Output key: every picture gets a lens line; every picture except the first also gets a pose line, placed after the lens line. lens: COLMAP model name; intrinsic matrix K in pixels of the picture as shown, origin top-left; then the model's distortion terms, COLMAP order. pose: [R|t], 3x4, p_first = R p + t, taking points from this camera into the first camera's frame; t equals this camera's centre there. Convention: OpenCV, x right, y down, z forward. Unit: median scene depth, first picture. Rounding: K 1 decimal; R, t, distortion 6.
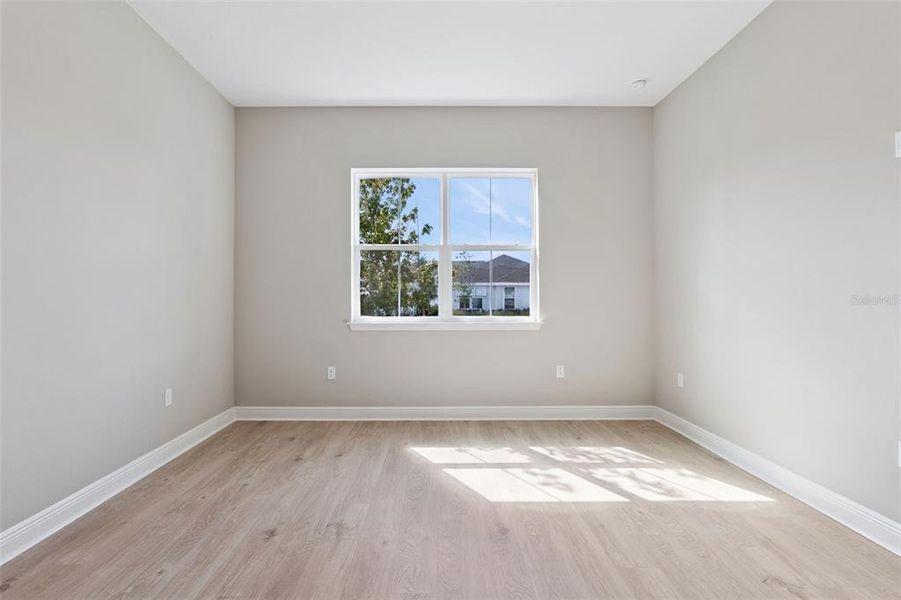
lens RADIAL K [[420.9, 0, 450.5], [0, 420.9, 300.0], [0, 0, 1]] dist [-0.017952, -0.000351]
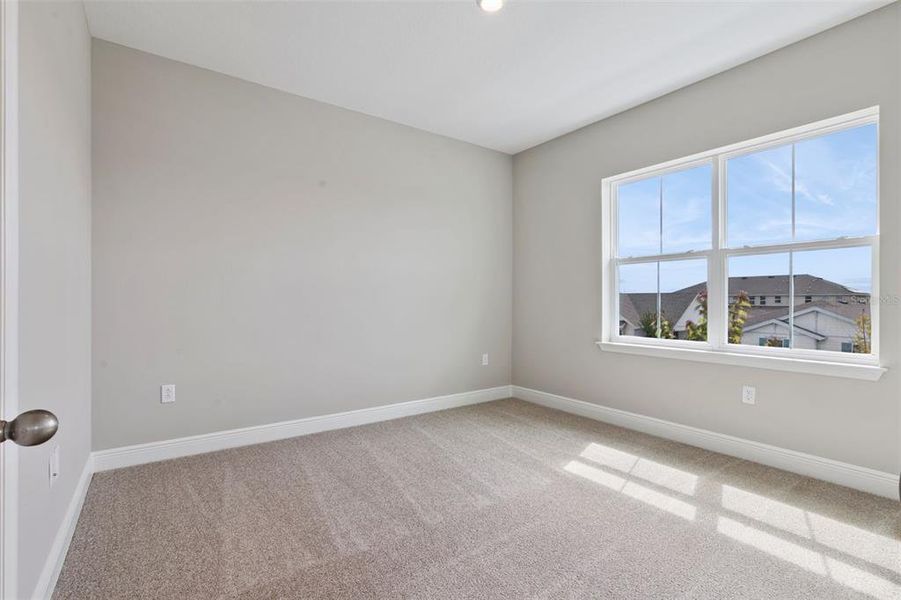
lens RADIAL K [[420.9, 0, 450.5], [0, 420.9, 300.0], [0, 0, 1]] dist [-0.017952, -0.000351]
pose [[0.559118, -0.002530, -0.829084, 0.343345], [-0.005570, 0.999961, -0.006808, -0.031927], [0.829070, 0.008425, 0.559082, 0.183692]]
